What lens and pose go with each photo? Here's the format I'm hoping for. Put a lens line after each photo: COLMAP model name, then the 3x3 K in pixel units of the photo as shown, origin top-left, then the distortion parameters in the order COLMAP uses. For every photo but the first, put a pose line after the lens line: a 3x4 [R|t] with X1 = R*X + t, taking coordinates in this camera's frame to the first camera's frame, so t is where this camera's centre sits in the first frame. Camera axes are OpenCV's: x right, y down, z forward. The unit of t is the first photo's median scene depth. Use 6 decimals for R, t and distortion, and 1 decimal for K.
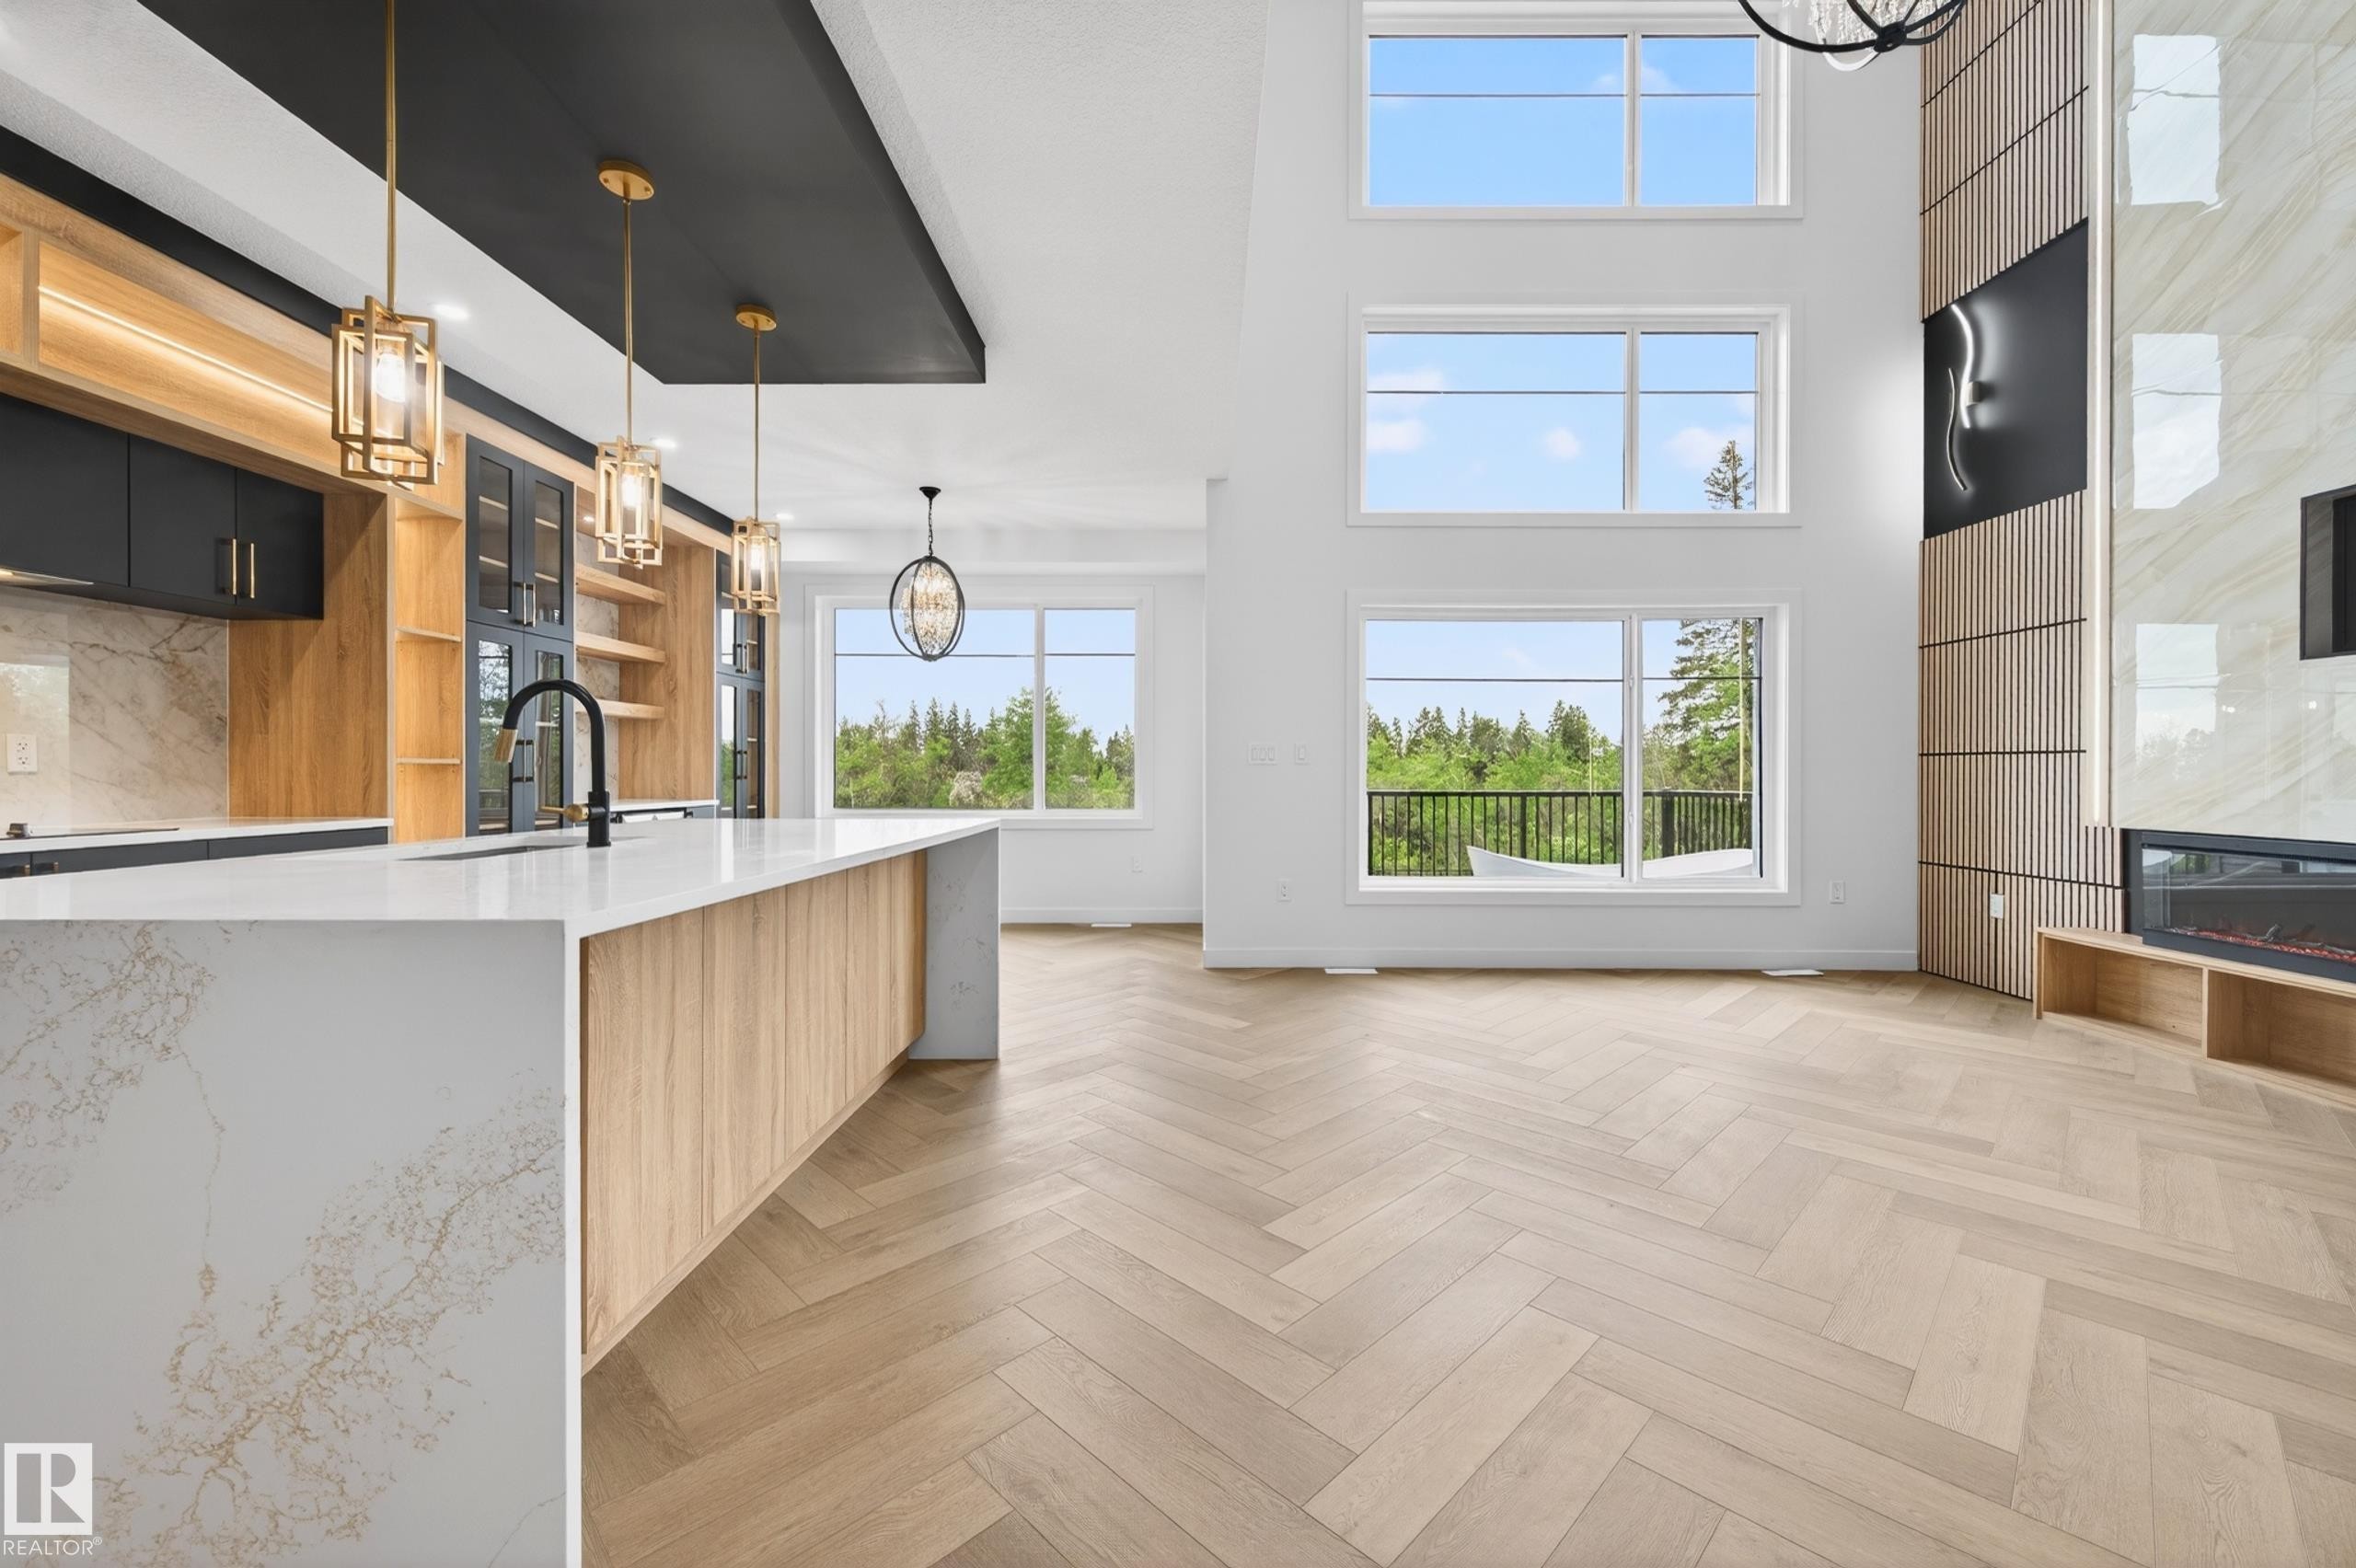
lens RADIAL K [[926.1, 0, 1201.1], [0, 926.1, 772.3], [0, 0, 1]] dist [0.001793, -0.000738]
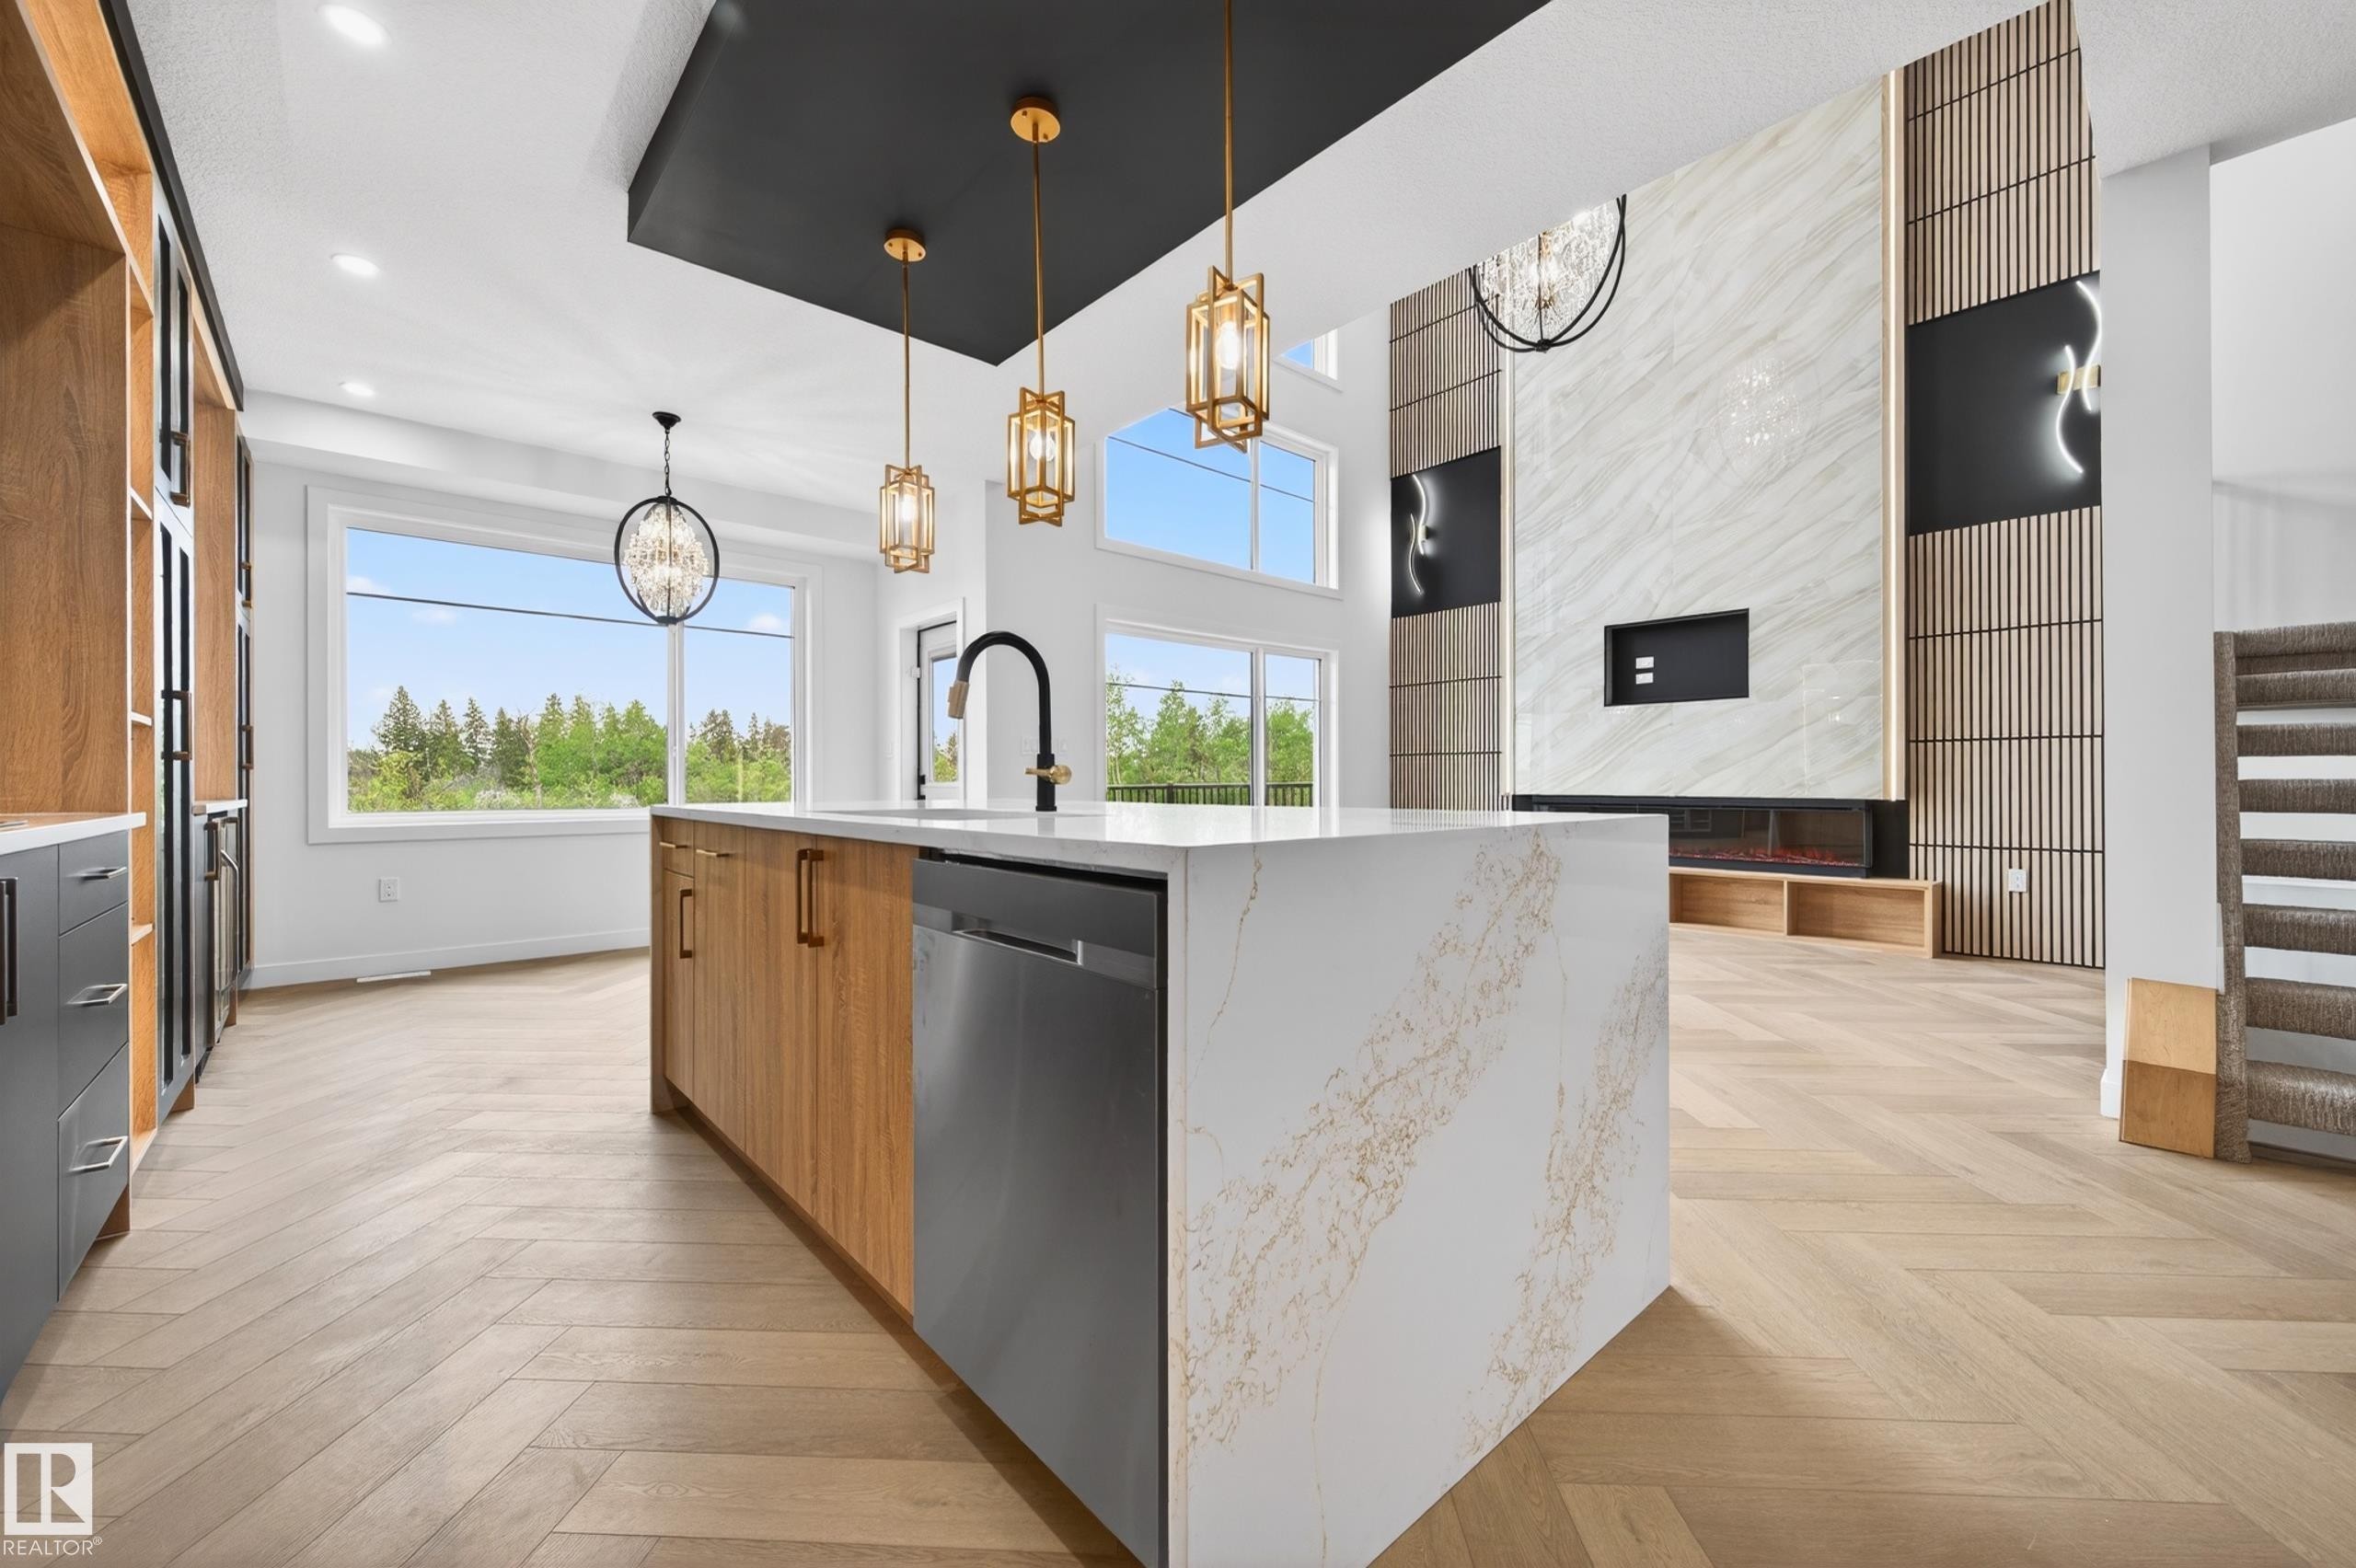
lens RADIAL K [[913.4, 0, 1187.0], [0, 913.4, 782.3], [0, 0, 1]] dist [0.005485, -0.002139]
pose [[0.741786, -0.005101, 0.670617, -0.654581], [0.004056, 0.999987, 0.003120, 0.026353], [-0.670624, 0.000406, 0.741797, 0.108256]]
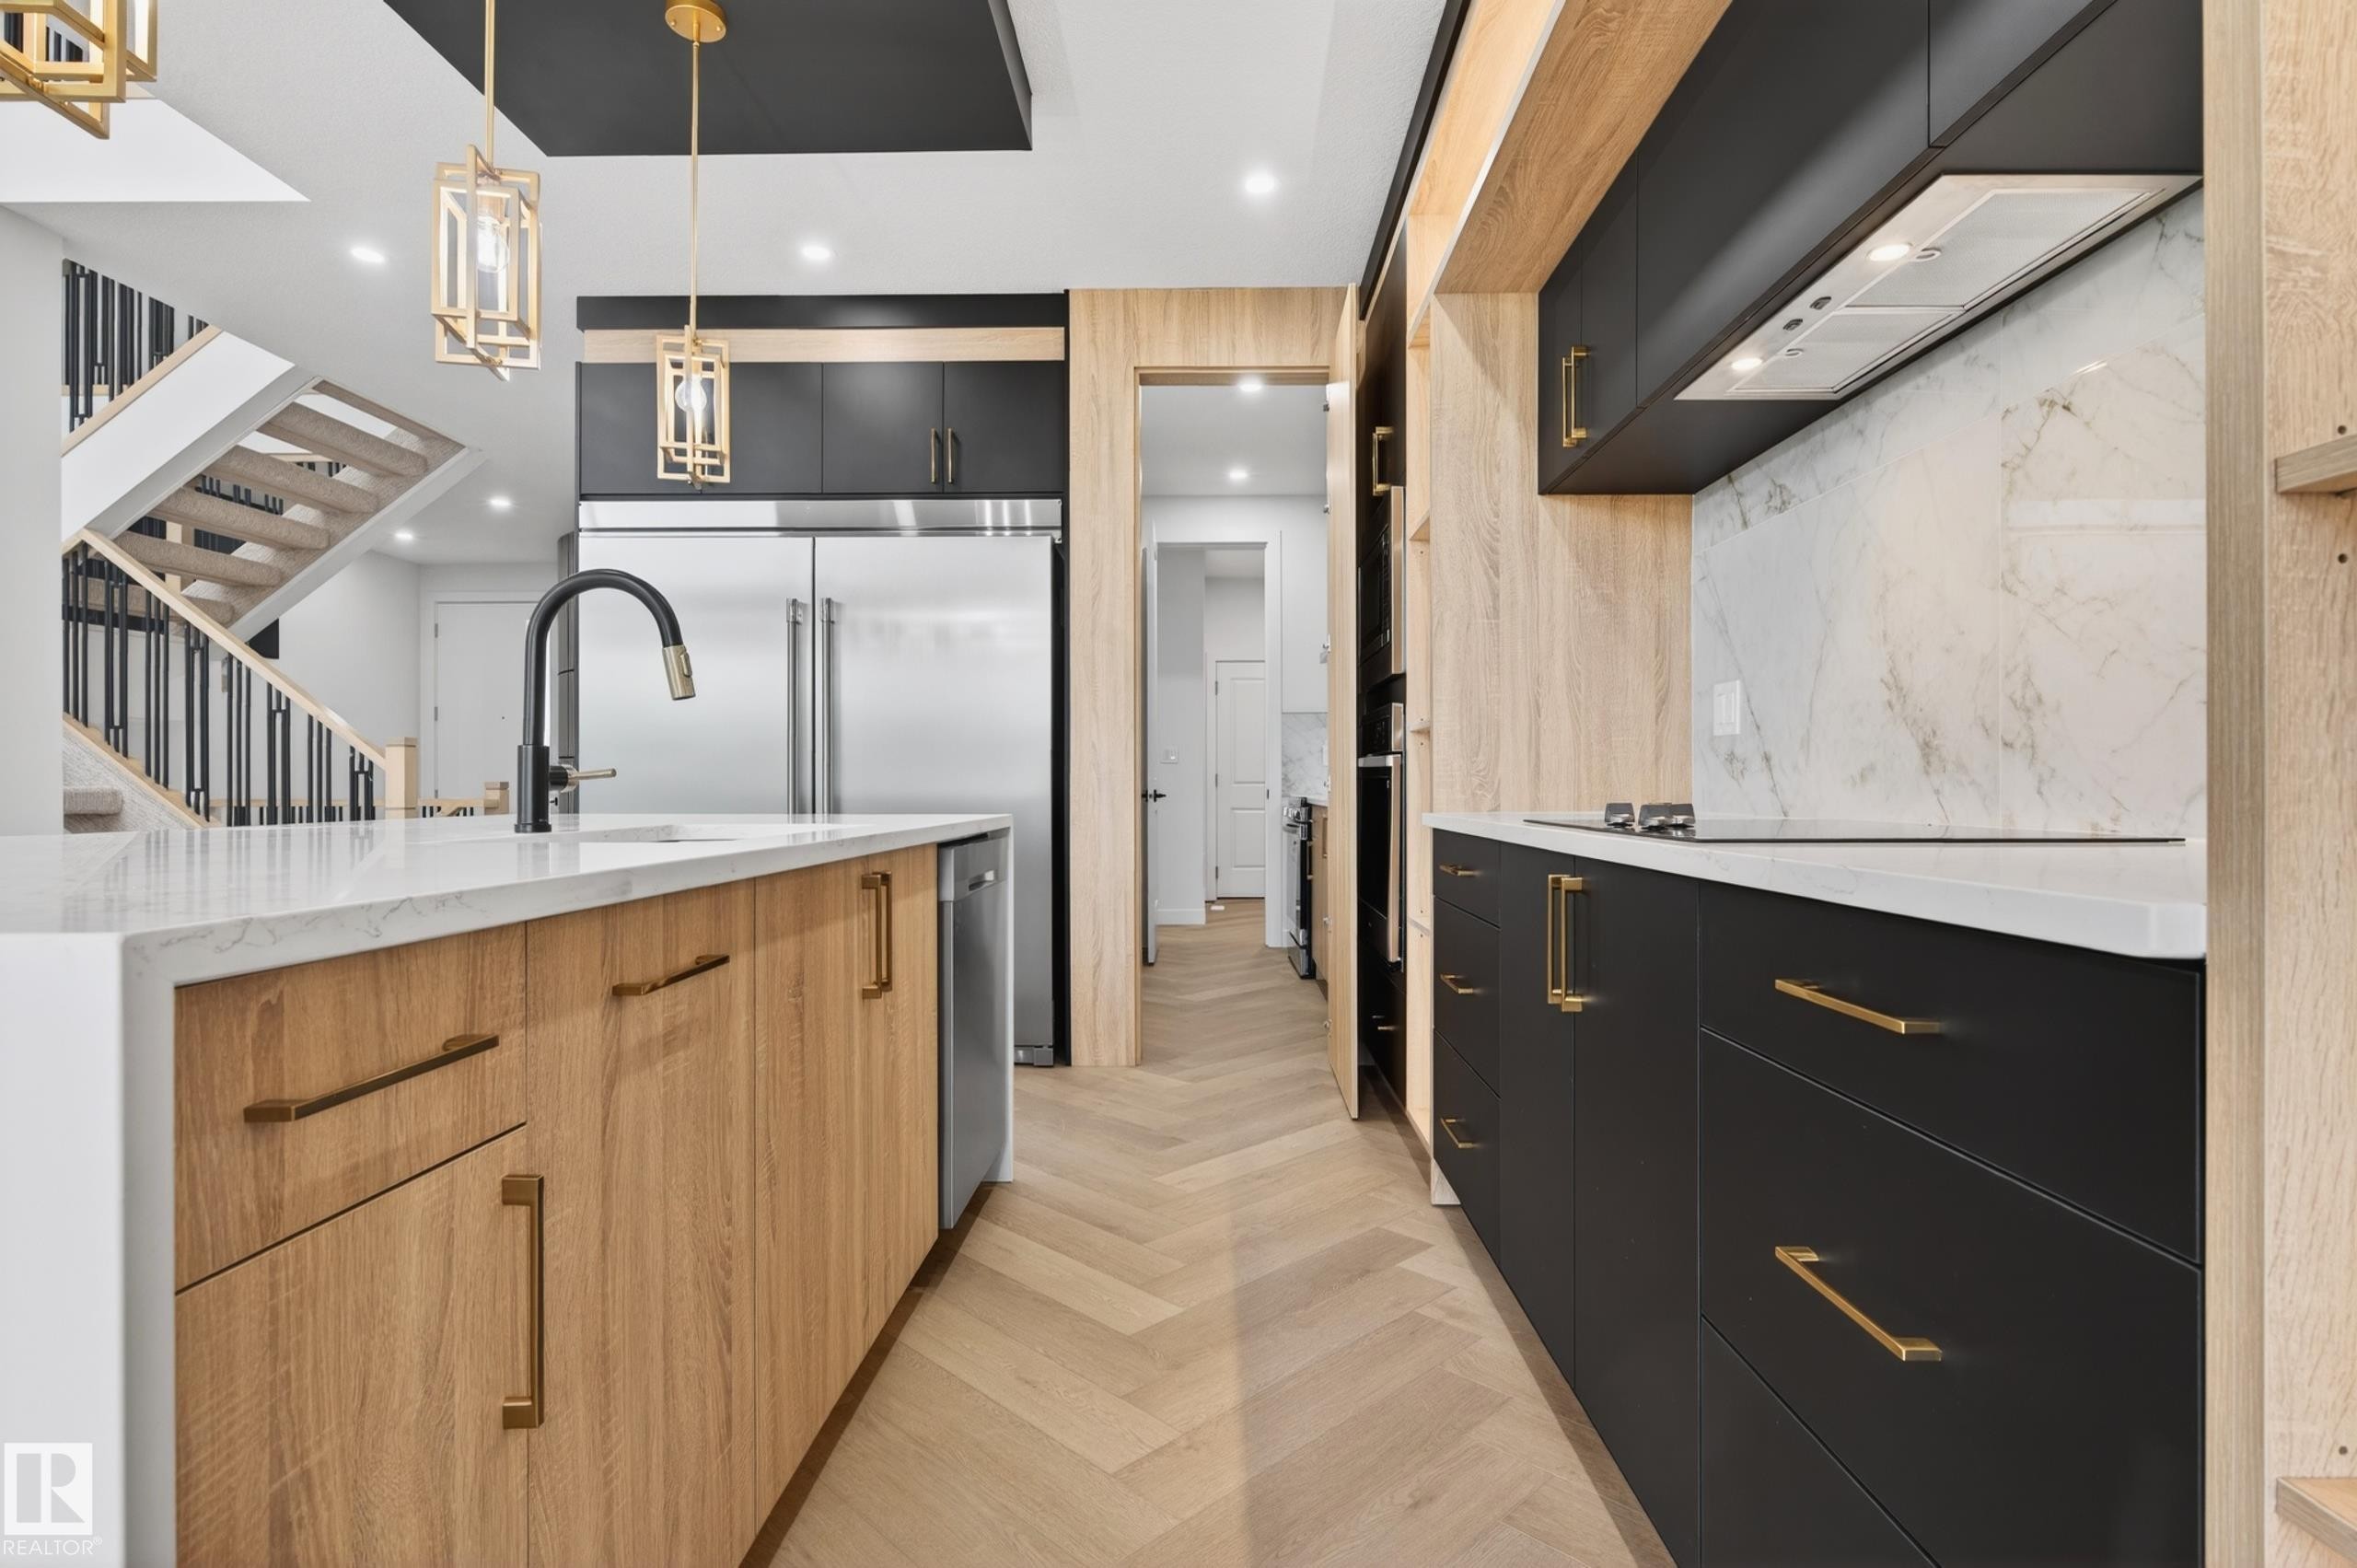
lens RADIAL K [[1172.5, 0, 1193.0], [0, 1172.5, 781.5], [0, 0, 1]] dist [-0.005817, 0.000426]
pose [[-0.999944, -0.000779, 0.010556, -0.618054], [-0.000807, 0.999996, -0.002590, 0.026304], [-0.010554, -0.002598, -0.999941, 1.001678]]
